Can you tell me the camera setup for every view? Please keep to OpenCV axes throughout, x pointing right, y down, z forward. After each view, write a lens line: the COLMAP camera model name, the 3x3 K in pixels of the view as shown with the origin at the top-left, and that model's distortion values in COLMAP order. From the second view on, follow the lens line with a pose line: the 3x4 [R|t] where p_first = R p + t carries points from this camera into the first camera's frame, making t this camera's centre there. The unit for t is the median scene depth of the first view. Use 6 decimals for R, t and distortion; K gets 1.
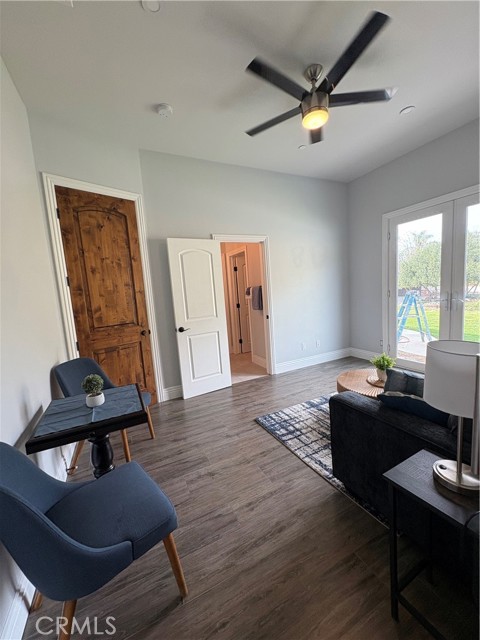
lens RADIAL K [[253.5, 0, 237.8], [0, 253.5, 323.1], [0, 0, 1]] dist [-0.001556, 0.000340]
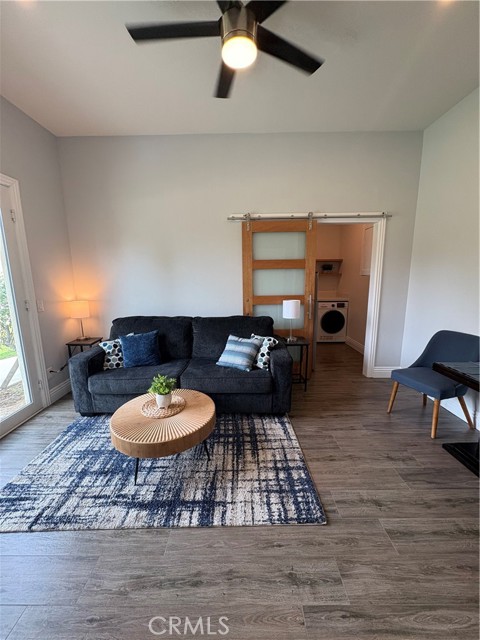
lens RADIAL K [[253.5, 0, 239.3], [0, 253.5, 319.5], [0, 0, 1]] dist [-0.001556, 0.000340]
pose [[-0.897180, 0.001126, 0.441663, -0.006206], [0.128257, 0.957568, 0.258097, -0.225869], [-0.422632, 0.288206, -0.859255, 1.520328]]
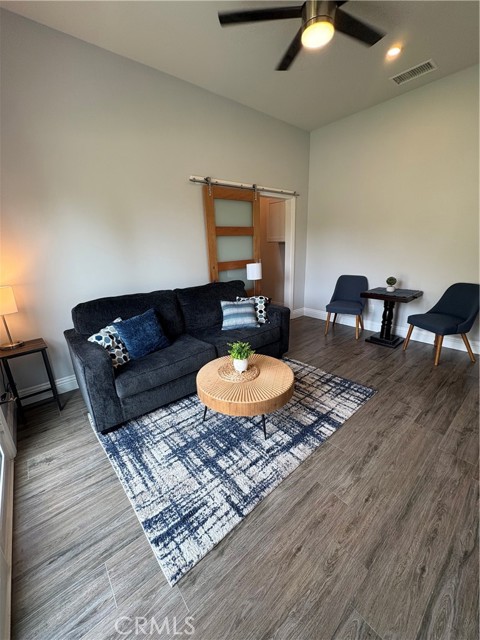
lens RADIAL K [[253.5, 0, 239.2], [0, 253.5, 320.3], [0, 0, 1]] dist [-0.001556, 0.000340]
pose [[-0.962959, 0.168857, -0.210229, 0.730352], [0.066600, 0.904434, 0.421384, -0.278853], [0.261292, 0.391774, -0.882179, 1.670764]]
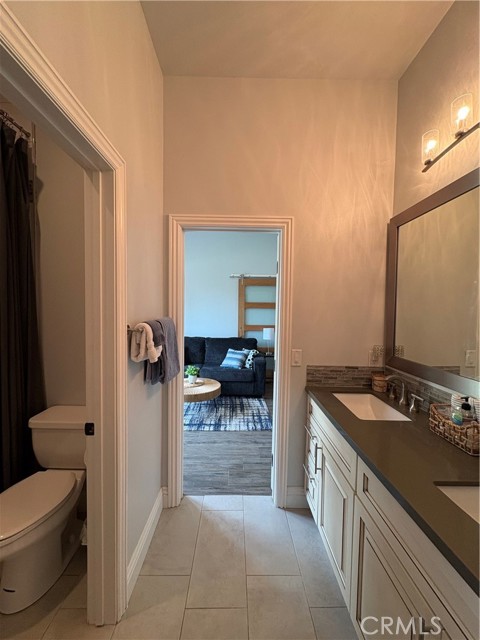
lens RADIAL K [[253.5, 0, 239.4], [0, 253.5, 320.4], [0, 0, 1]] dist [-0.001556, 0.000340]
pose [[-0.904193, 0.035474, 0.425649, -0.314761], [0.100353, 0.986293, 0.130979, -0.301658], [-0.415168, 0.161145, -0.895359, 2.151222]]
